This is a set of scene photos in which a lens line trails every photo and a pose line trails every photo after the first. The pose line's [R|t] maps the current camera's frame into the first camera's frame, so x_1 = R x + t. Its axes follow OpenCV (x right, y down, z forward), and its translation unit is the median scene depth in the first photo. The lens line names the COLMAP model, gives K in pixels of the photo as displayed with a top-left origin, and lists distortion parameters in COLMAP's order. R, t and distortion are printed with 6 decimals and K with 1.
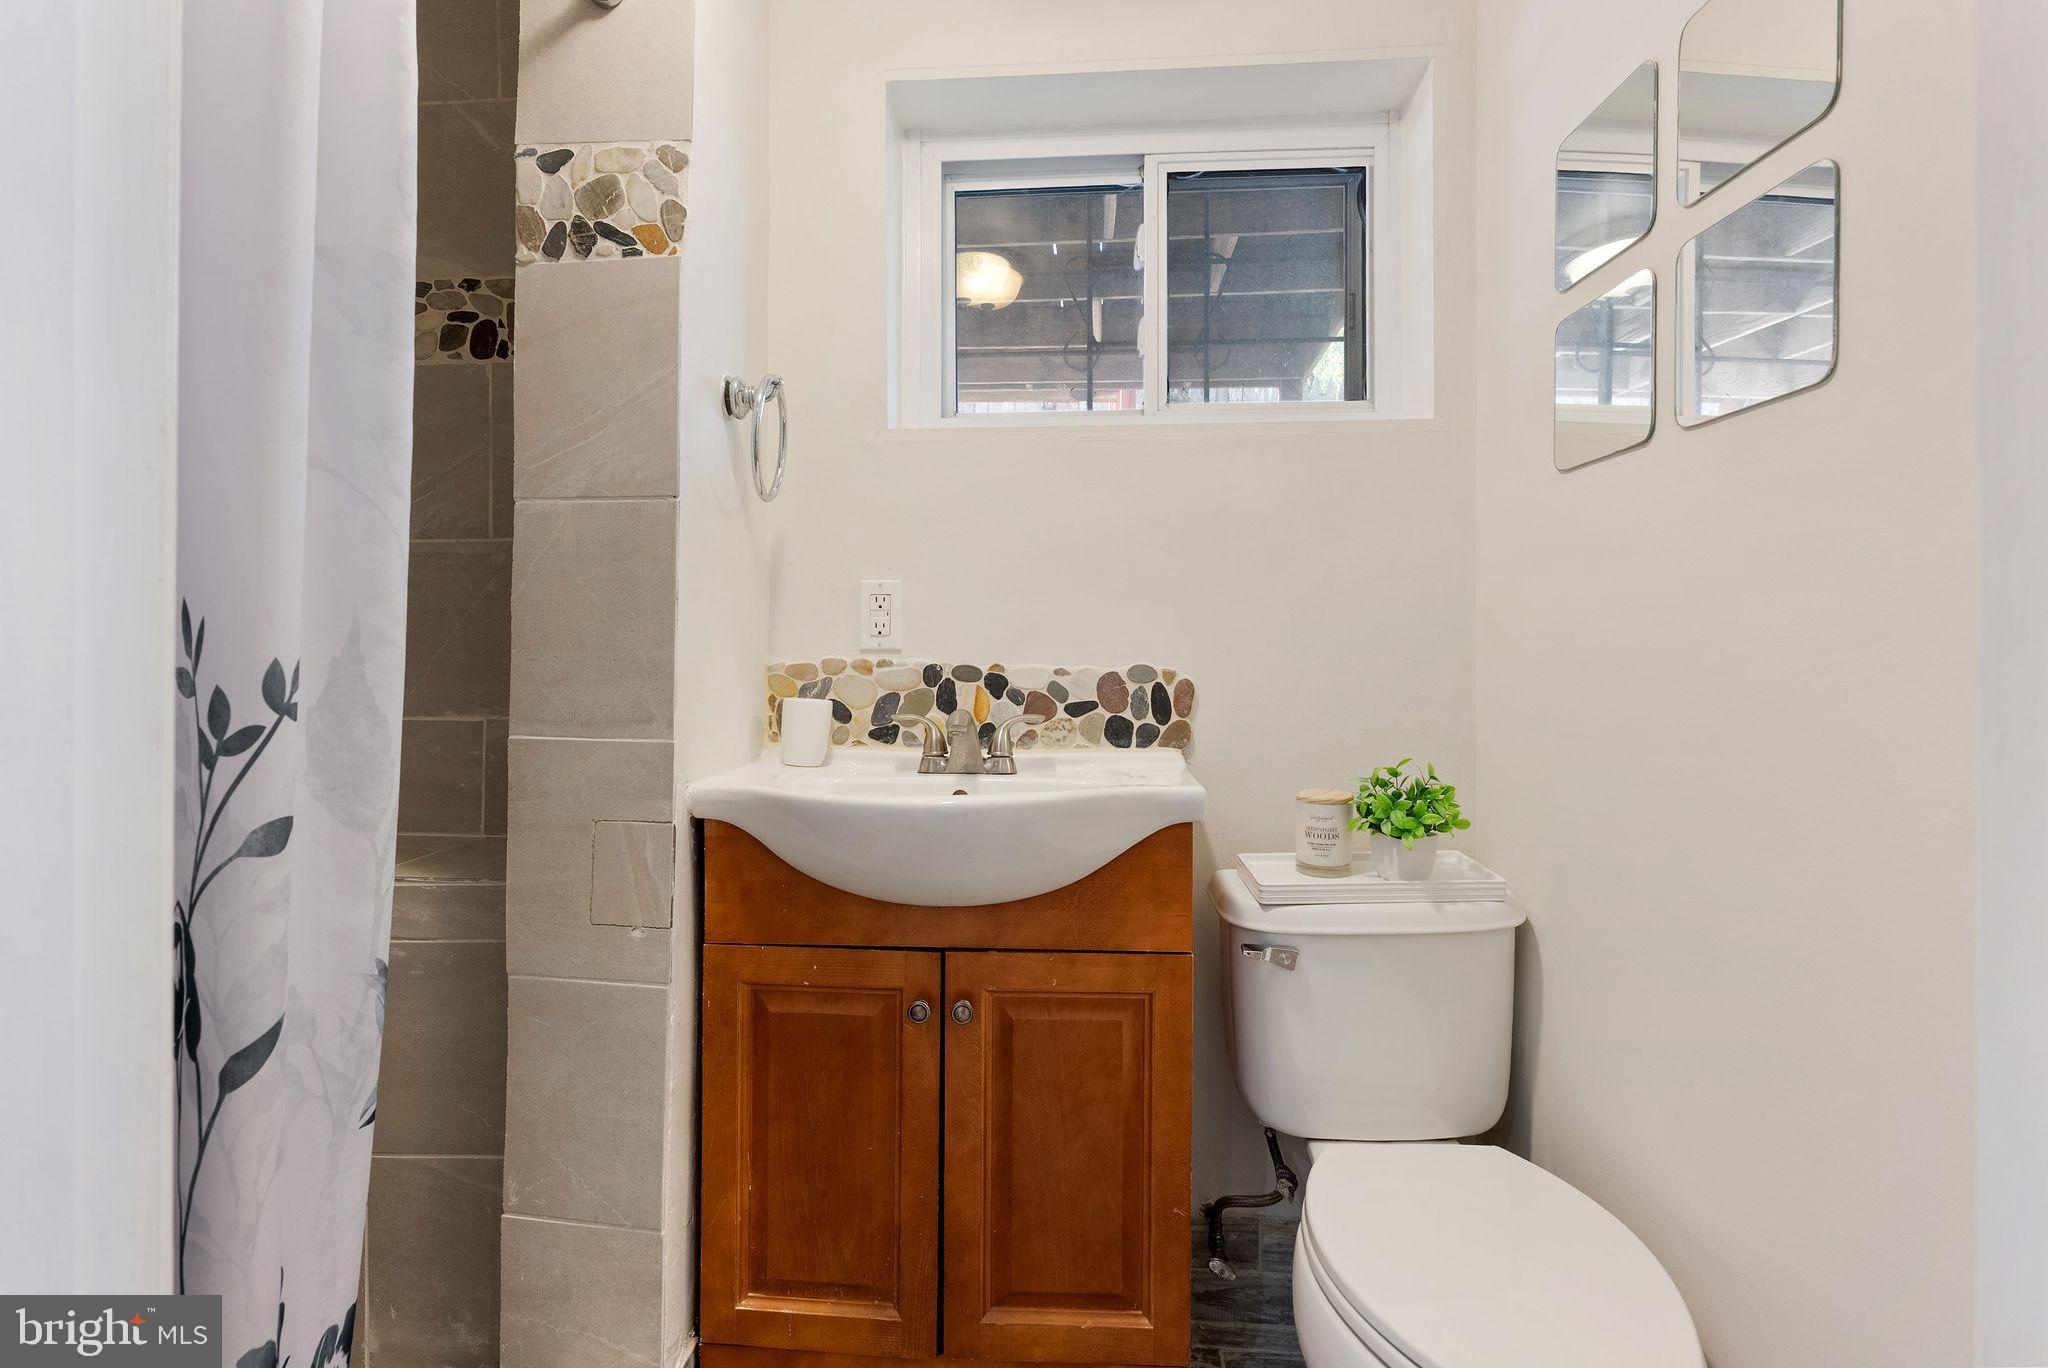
lens RADIAL K [[935.9, 0, 1027.4], [0, 935.9, 673.8], [0, 0, 1]] dist [-0.007868, 0.003815]
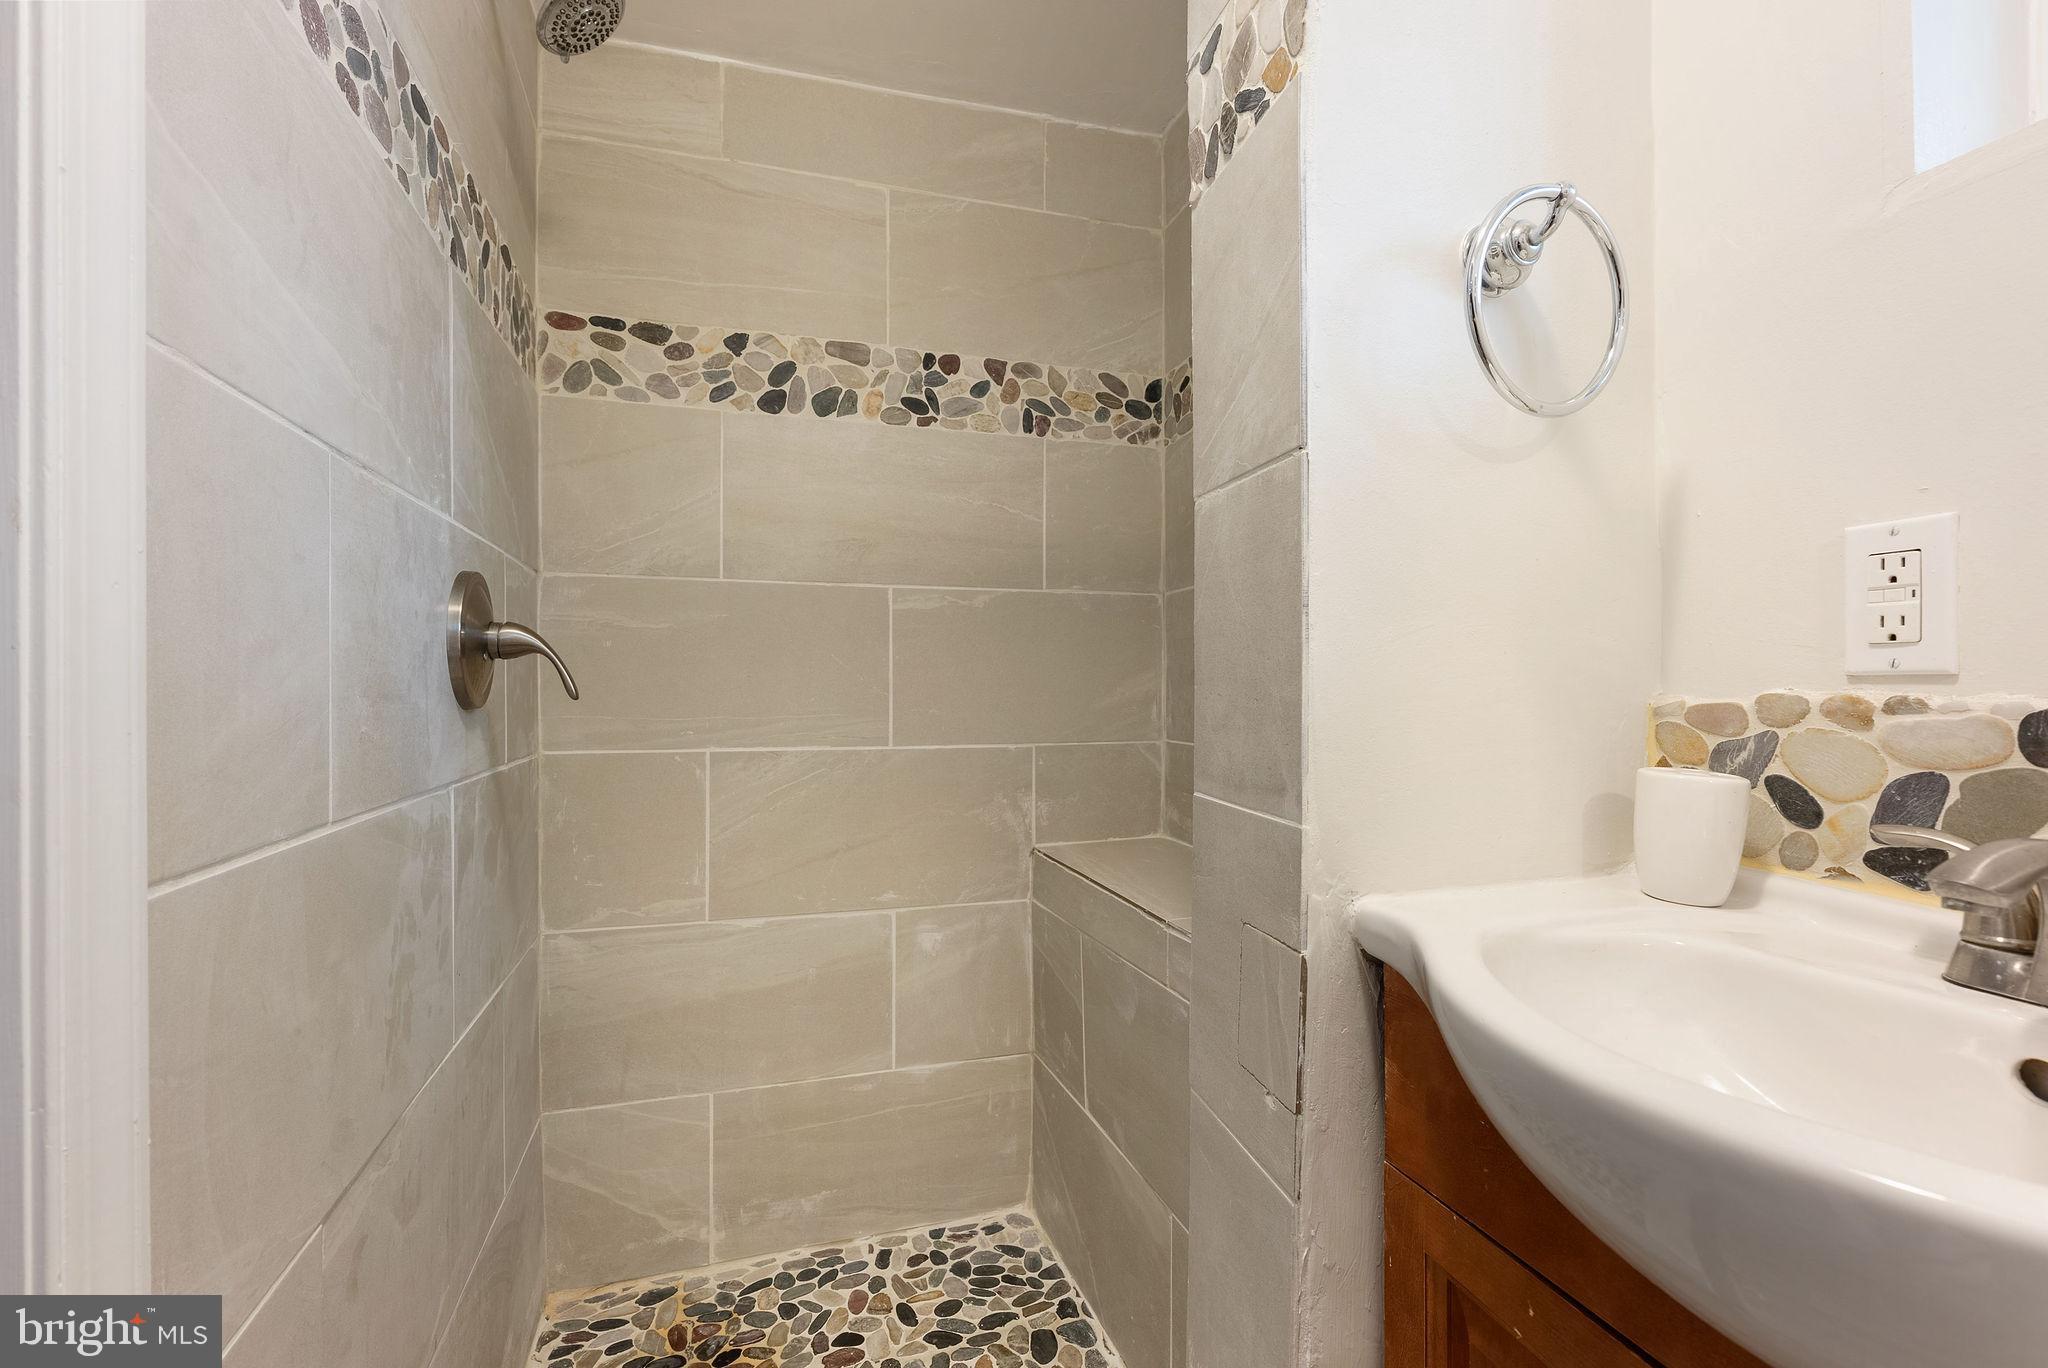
lens RADIAL K [[935.9, 0, 1017.0], [0, 935.9, 686.6], [0, 0, 1]] dist [-0.007868, 0.003815]
pose [[0.330678, -0.004017, -0.943735, 0.127291], [-0.006515, 0.999957, -0.006539, -0.014703], [0.943721, 0.008311, 0.330638, 0.461326]]
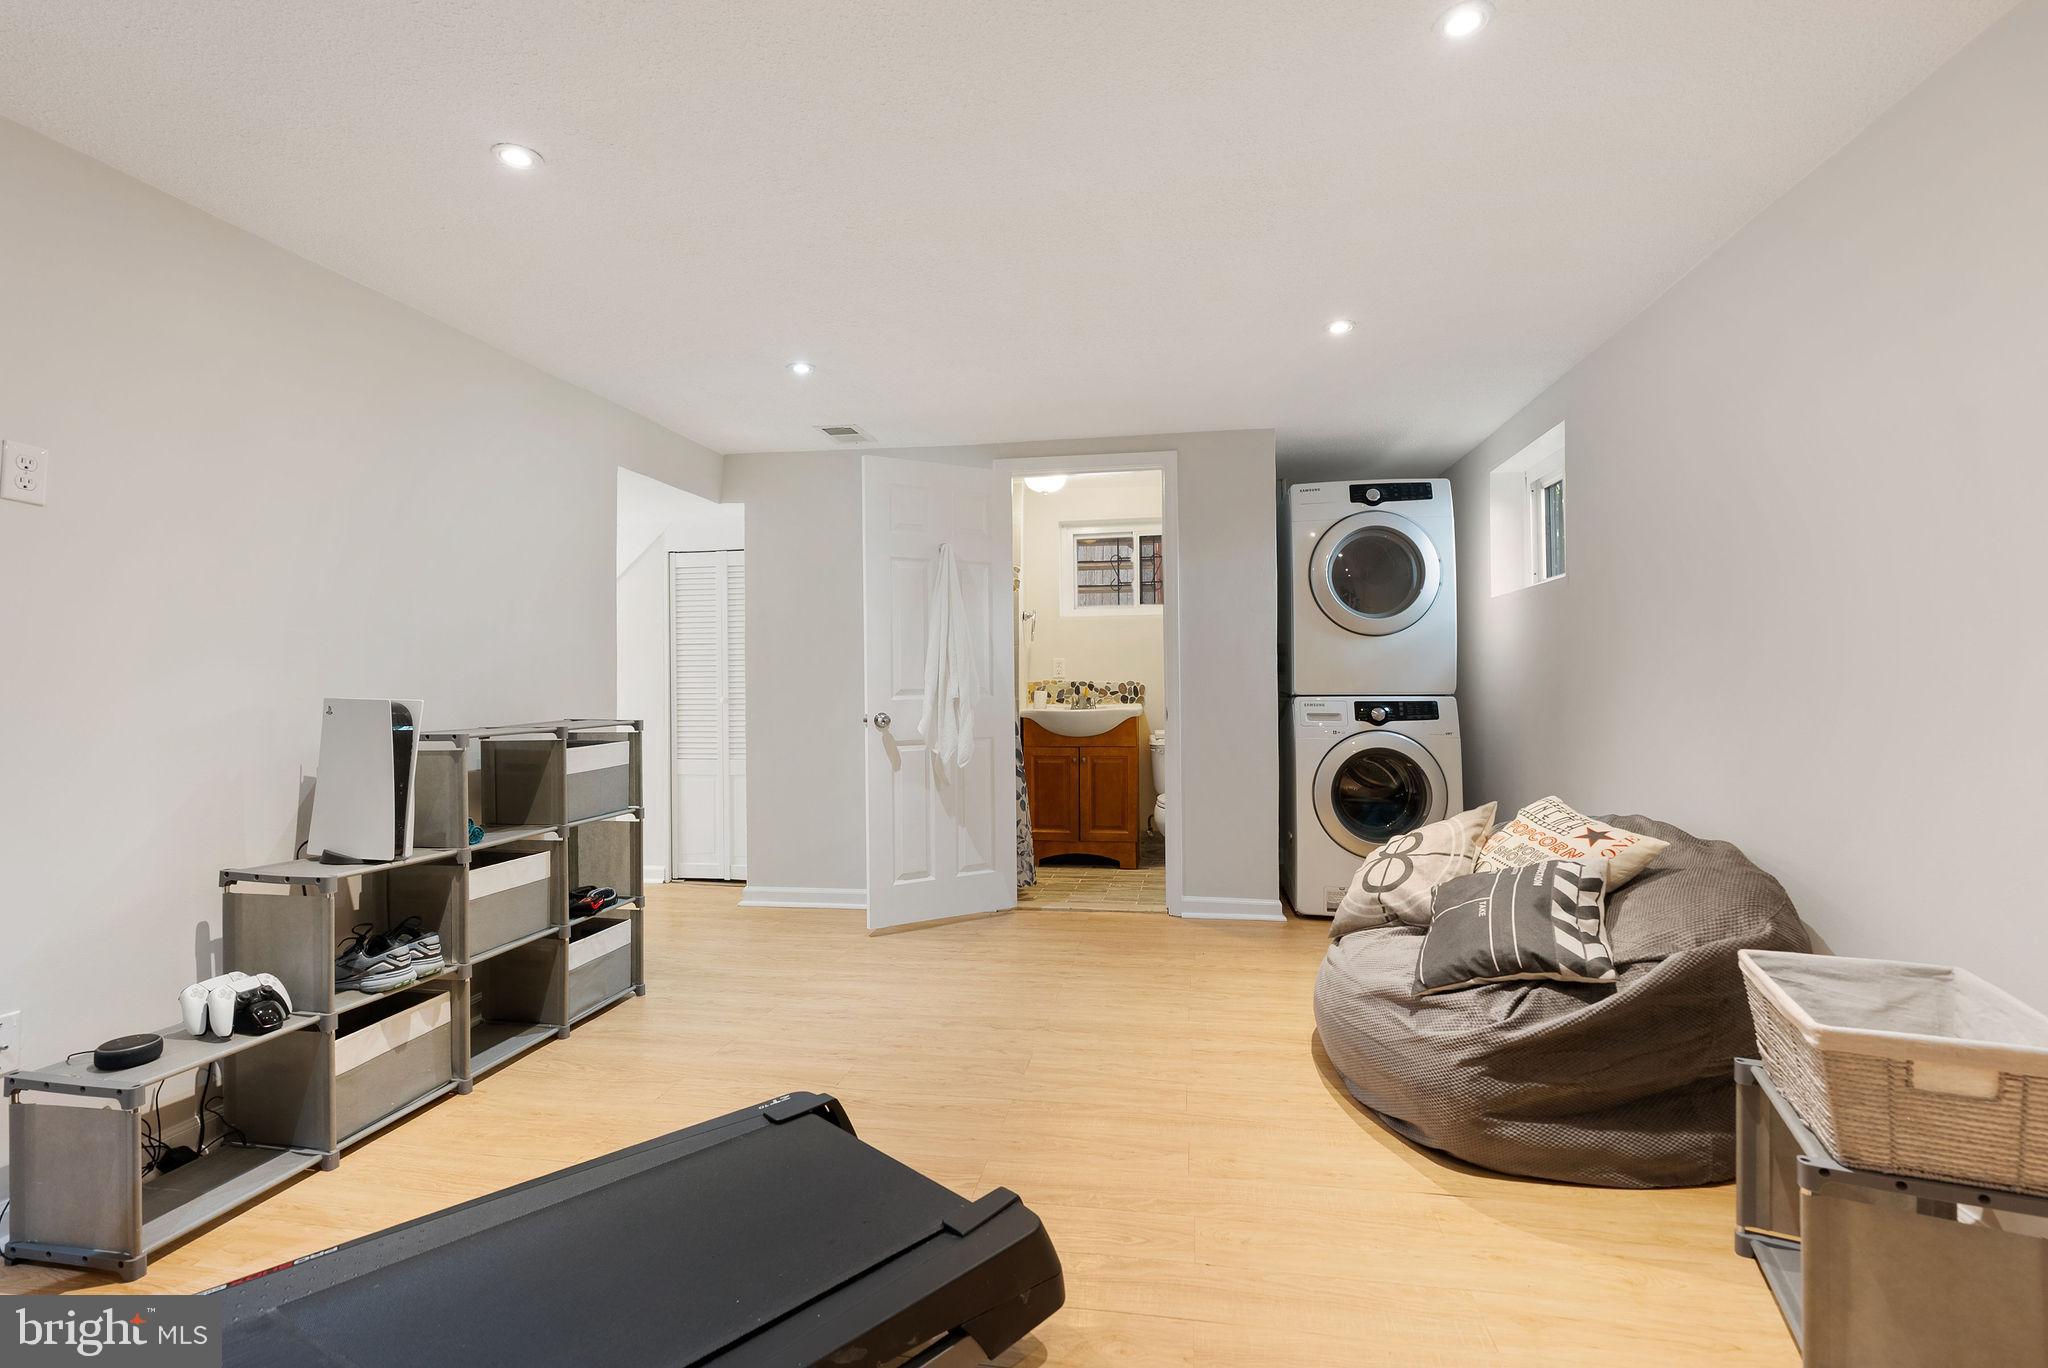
lens RADIAL K [[935.9, 0, 1023.3], [0, 935.9, 681.8], [0, 0, 1]] dist [-0.007868, 0.003815]
pose [[0.993884, -0.009824, -0.109993, 0.106693], [0.008043, 0.999830, -0.016620, 0.050488], [0.110137, 0.015633, 0.993793, -2.680043]]
